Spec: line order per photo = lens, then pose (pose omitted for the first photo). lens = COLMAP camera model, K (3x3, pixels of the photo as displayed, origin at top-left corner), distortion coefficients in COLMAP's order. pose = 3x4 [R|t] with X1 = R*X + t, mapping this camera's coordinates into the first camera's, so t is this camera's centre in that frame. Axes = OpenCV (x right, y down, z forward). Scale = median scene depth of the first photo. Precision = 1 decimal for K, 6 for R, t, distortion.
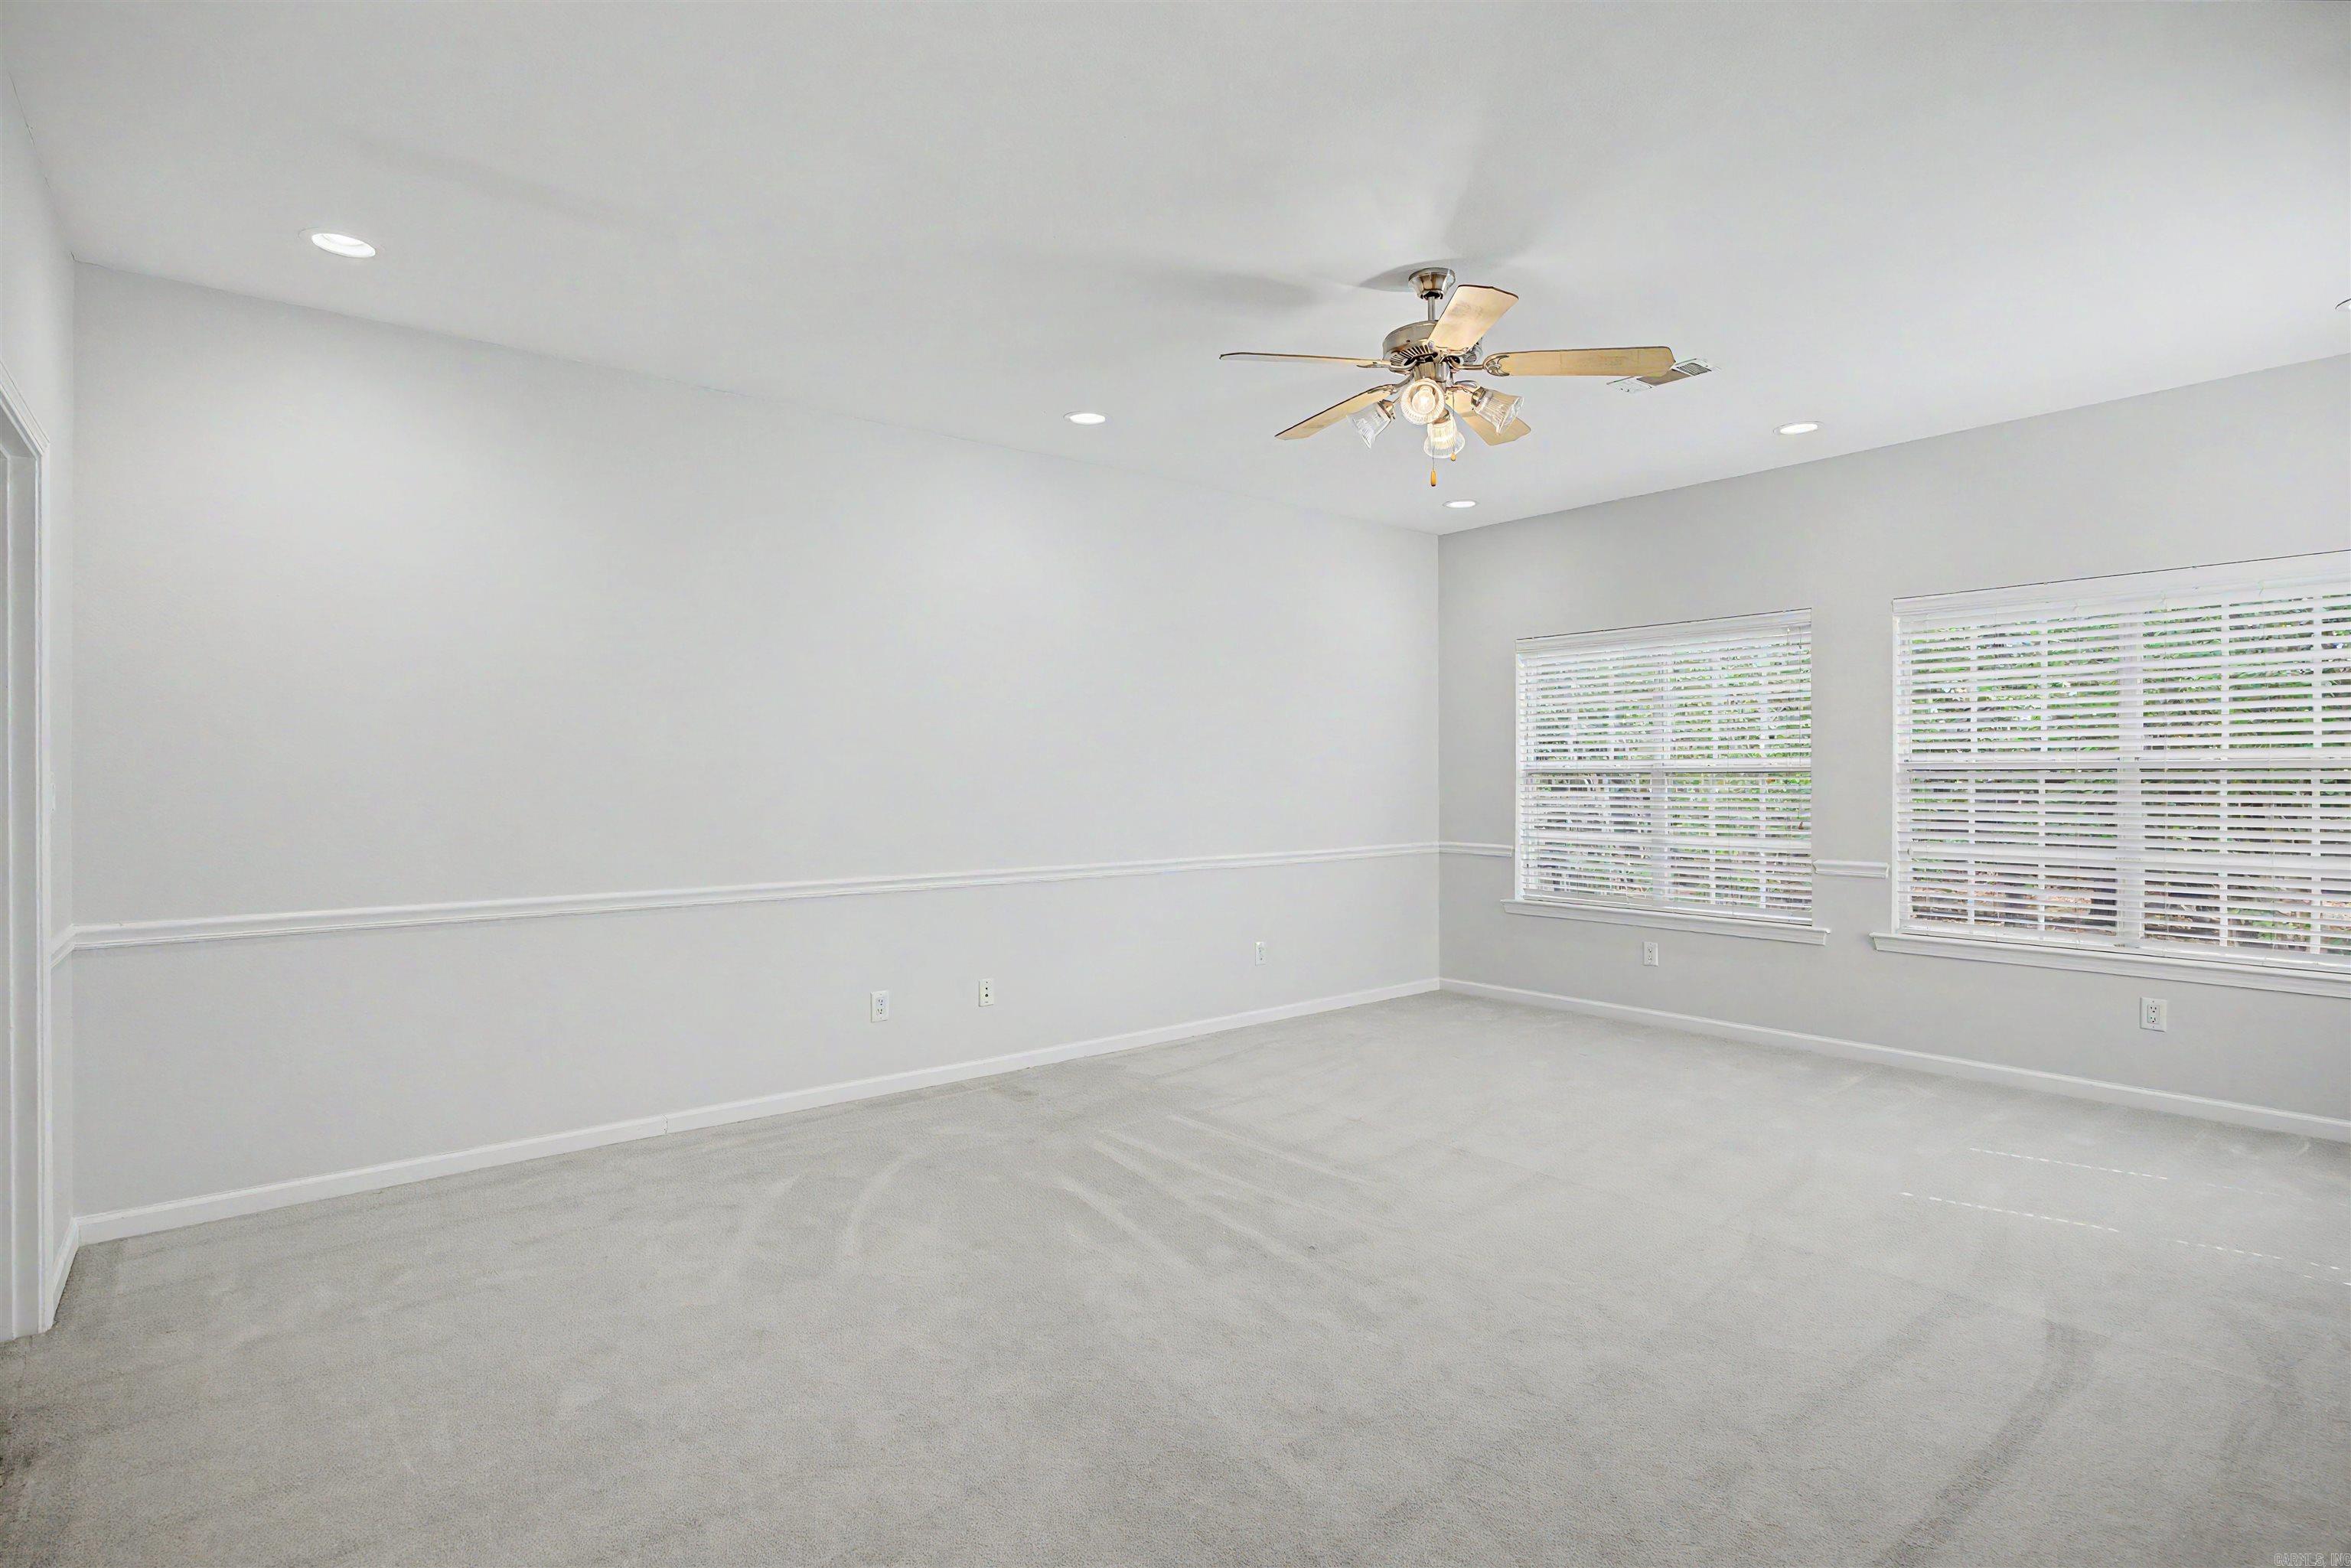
lens RADIAL K [[1167.9, 0, 1175.5], [0, 1167.9, 784.0], [0, 0, 1]] dist [0.002087, 0.000686]
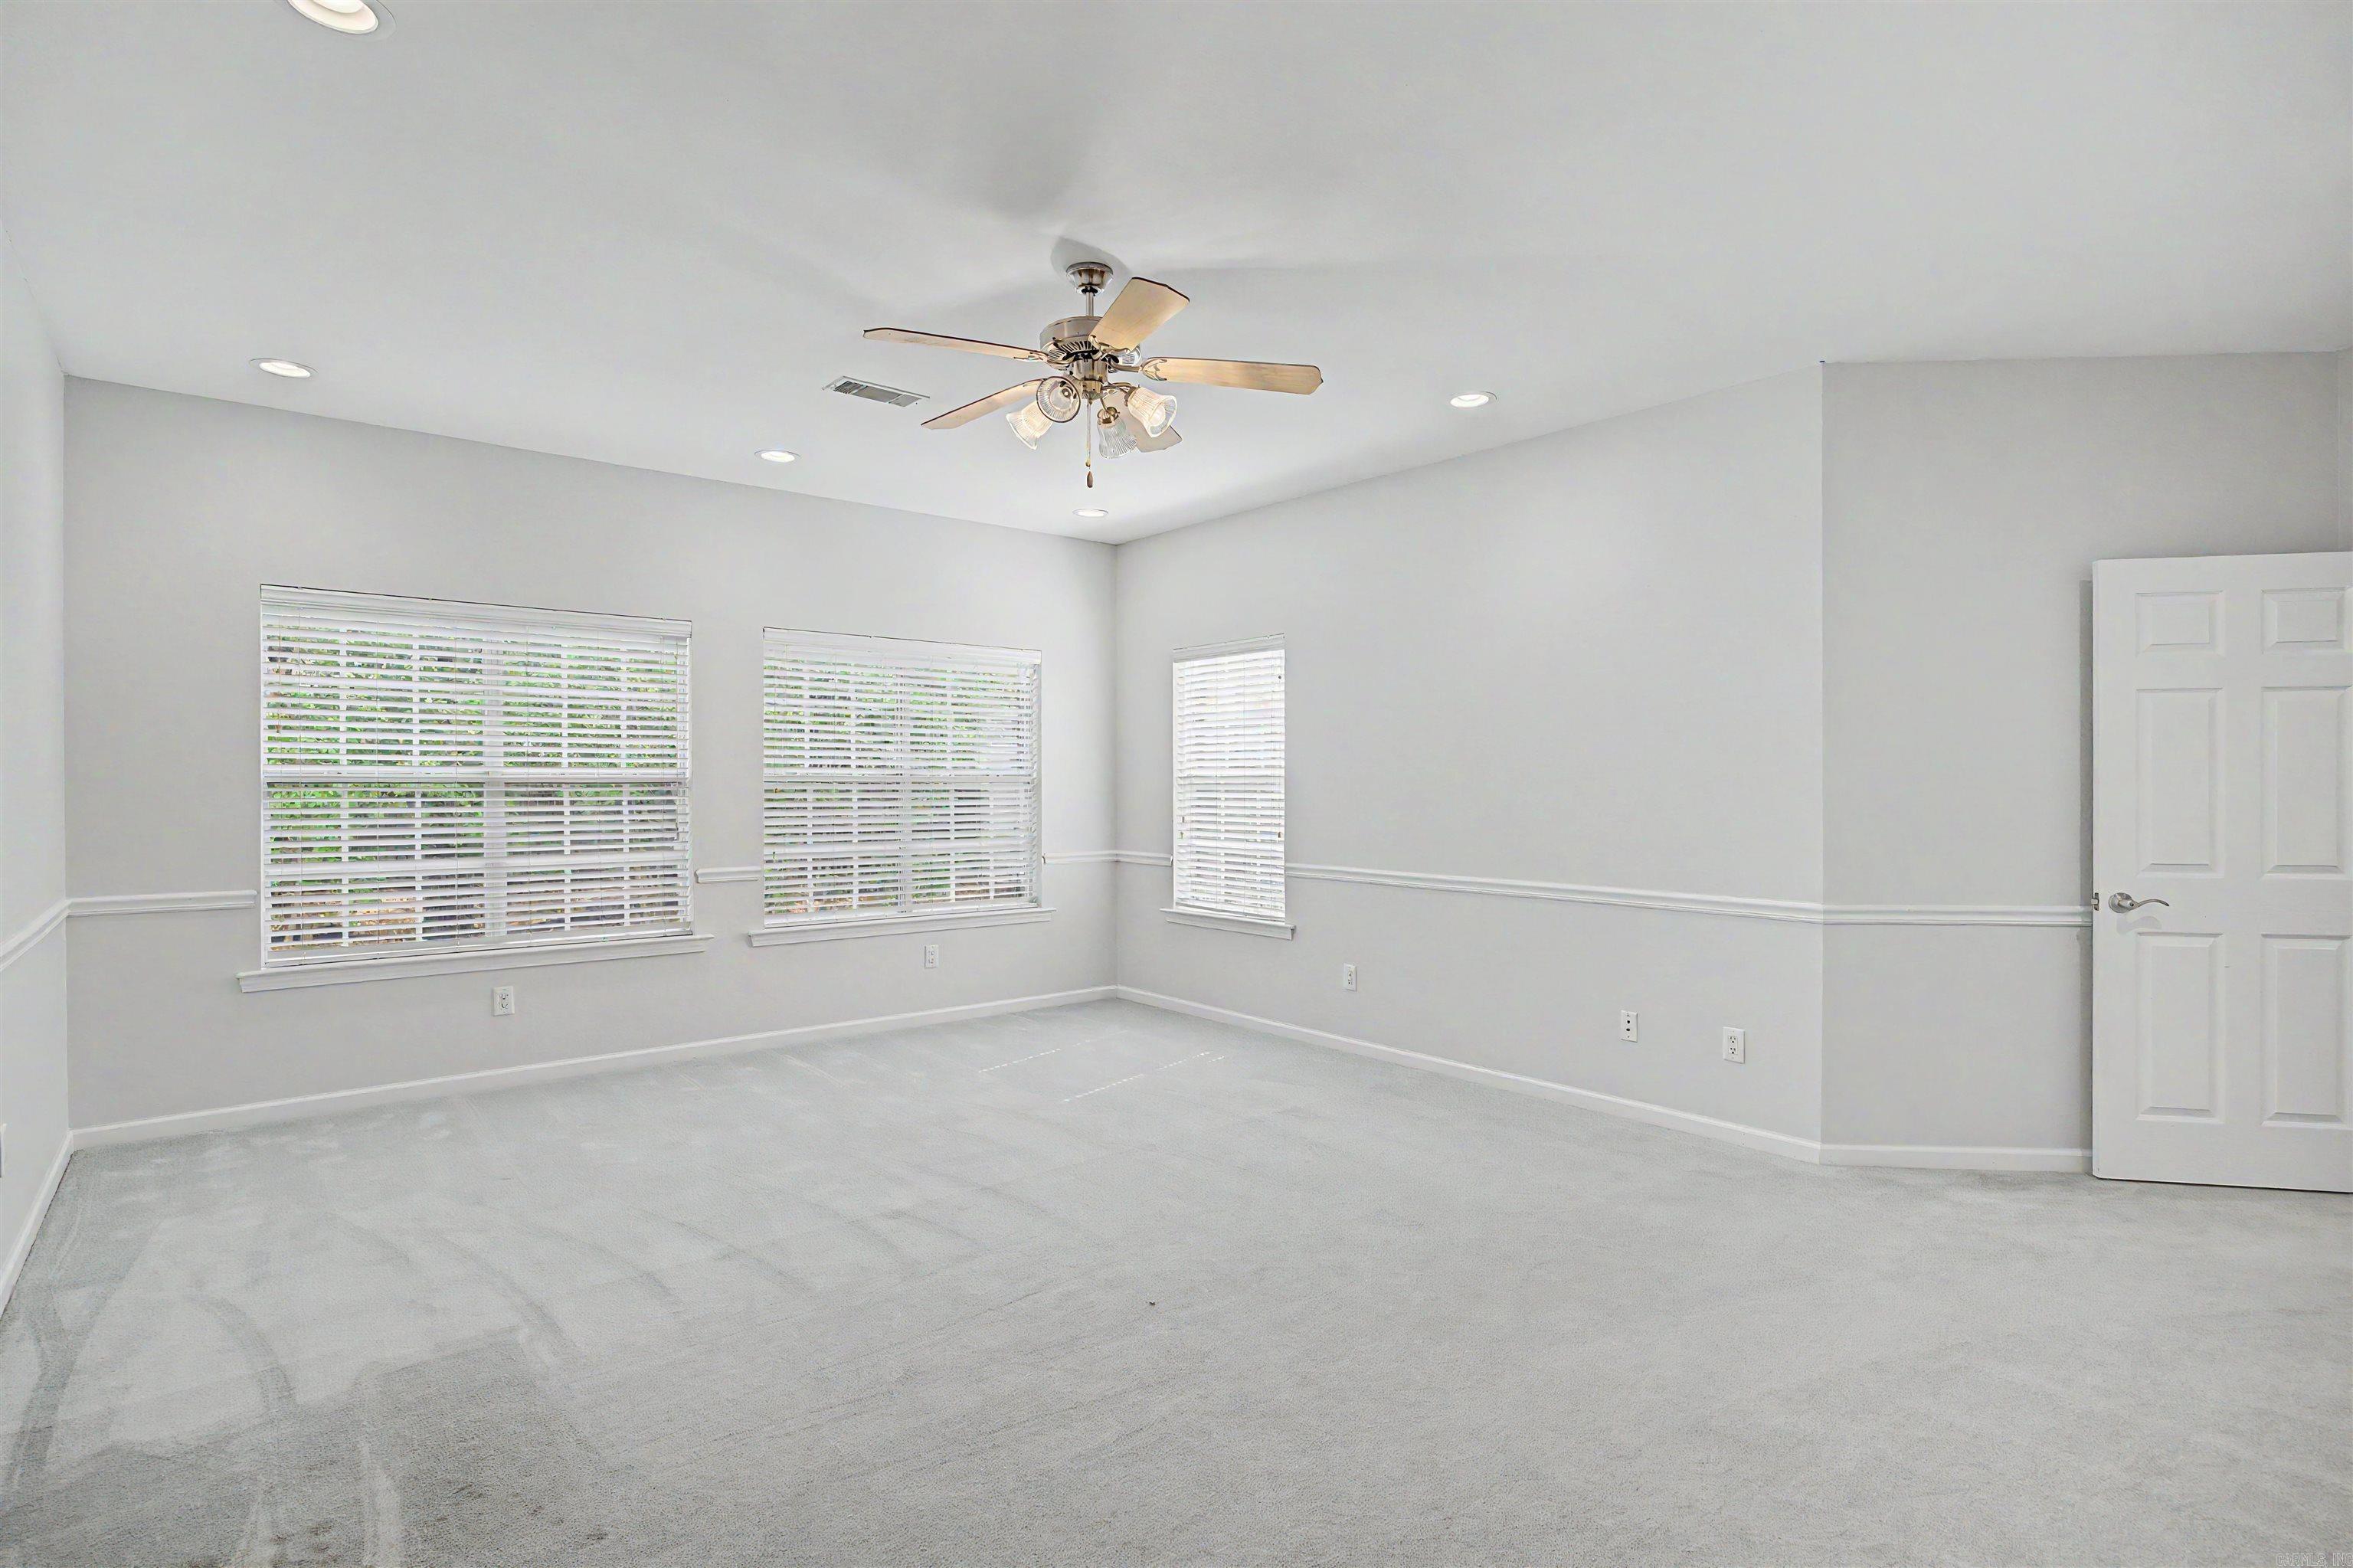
lens RADIAL K [[1169.0, 0, 1176.5], [0, 1169.0, 784.0], [0, 0, 1]] dist [0.002087, 0.000686]
pose [[0.002894, 0.005417, 0.999981, -0.438899], [0.008618, 0.999948, -0.005442, -0.000106], [-0.999959, 0.008634, 0.002847, 0.540193]]
